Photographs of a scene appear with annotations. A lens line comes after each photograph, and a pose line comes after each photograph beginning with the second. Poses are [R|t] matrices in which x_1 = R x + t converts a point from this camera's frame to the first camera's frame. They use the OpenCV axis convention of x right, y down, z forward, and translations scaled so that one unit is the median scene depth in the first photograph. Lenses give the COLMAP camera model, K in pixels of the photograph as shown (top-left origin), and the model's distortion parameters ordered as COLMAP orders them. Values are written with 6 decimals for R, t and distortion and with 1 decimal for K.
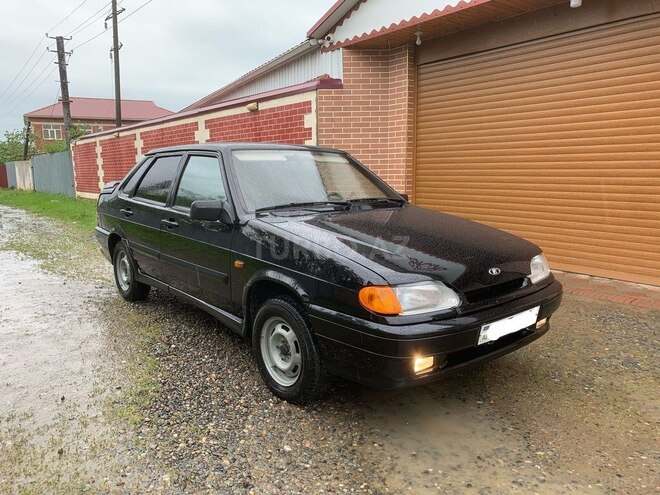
lens RADIAL K [[515.5, 0, 323.5], [0, 515.5, 249.9], [0, 0, 1]] dist [-0.003715, 0.008532]
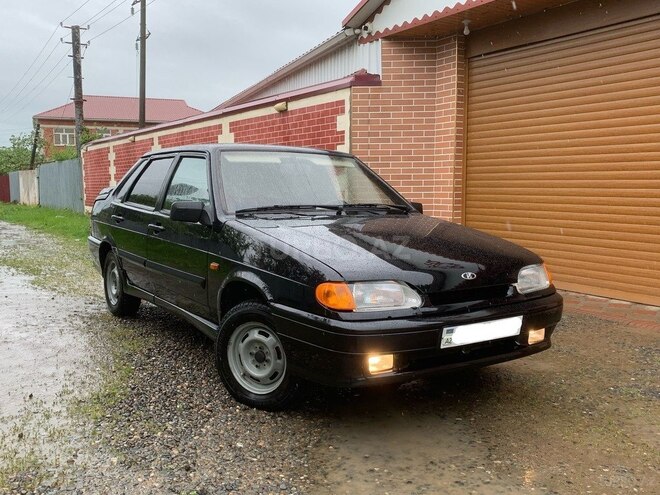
lens RADIAL K [[661.8, 0, 332.0], [0, 661.8, 248.1], [0, 0, 1]] dist [0.000426, 0.000000]
pose [[0.995292, 0.021021, -0.094619, 0.148467], [-0.026782, 0.997837, -0.060037, 0.054242], [0.093152, 0.062288, 0.993702, -0.181970]]
